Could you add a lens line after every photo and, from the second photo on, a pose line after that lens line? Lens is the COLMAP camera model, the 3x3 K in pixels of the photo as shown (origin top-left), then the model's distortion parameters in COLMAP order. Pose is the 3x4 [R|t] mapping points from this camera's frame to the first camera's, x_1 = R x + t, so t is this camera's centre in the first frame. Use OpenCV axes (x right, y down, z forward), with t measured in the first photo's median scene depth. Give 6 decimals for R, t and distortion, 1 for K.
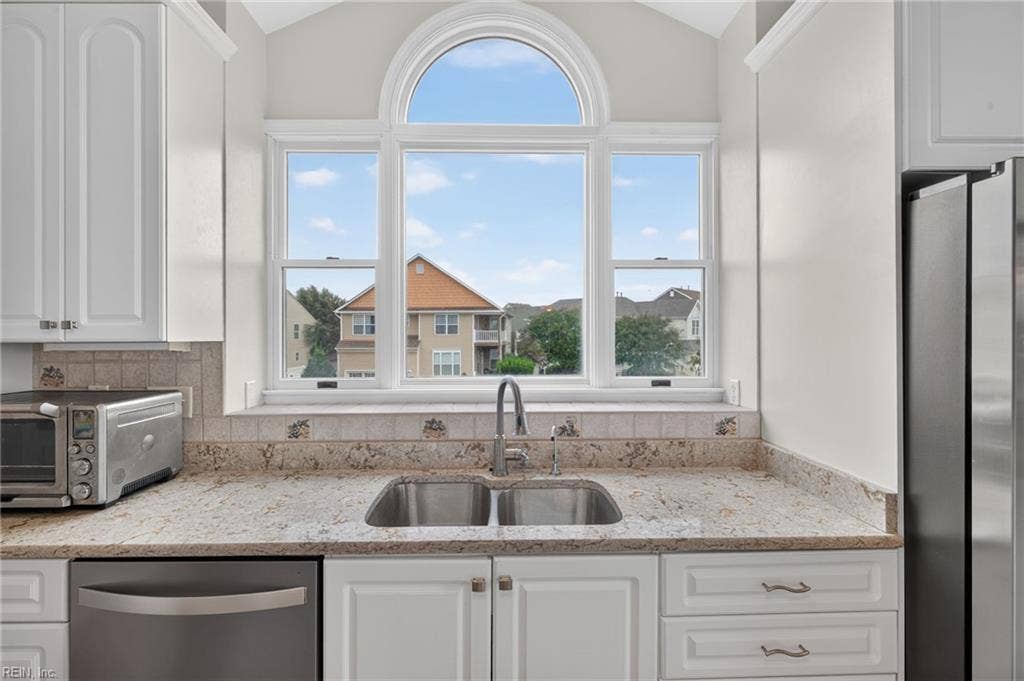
lens RADIAL K [[471.1, 0, 511.0], [0, 471.1, 331.9], [0, 0, 1]] dist [-0.005599, -0.000382]
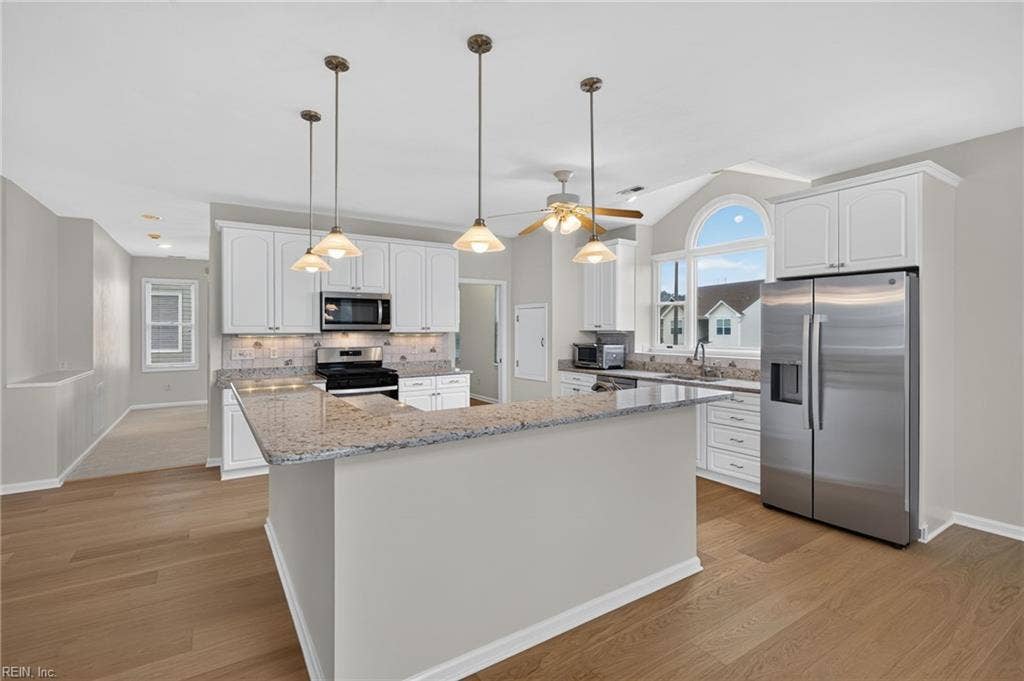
lens RADIAL K [[471.1, 0, 506.7], [0, 471.1, 330.5], [0, 0, 1]] dist [-0.005599, -0.000382]
pose [[0.520761, 0.002976, -0.853697, 1.810707], [-0.003335, 0.999993, 0.001451, 0.015463], [0.853696, 0.002091, 0.520768, -1.551918]]
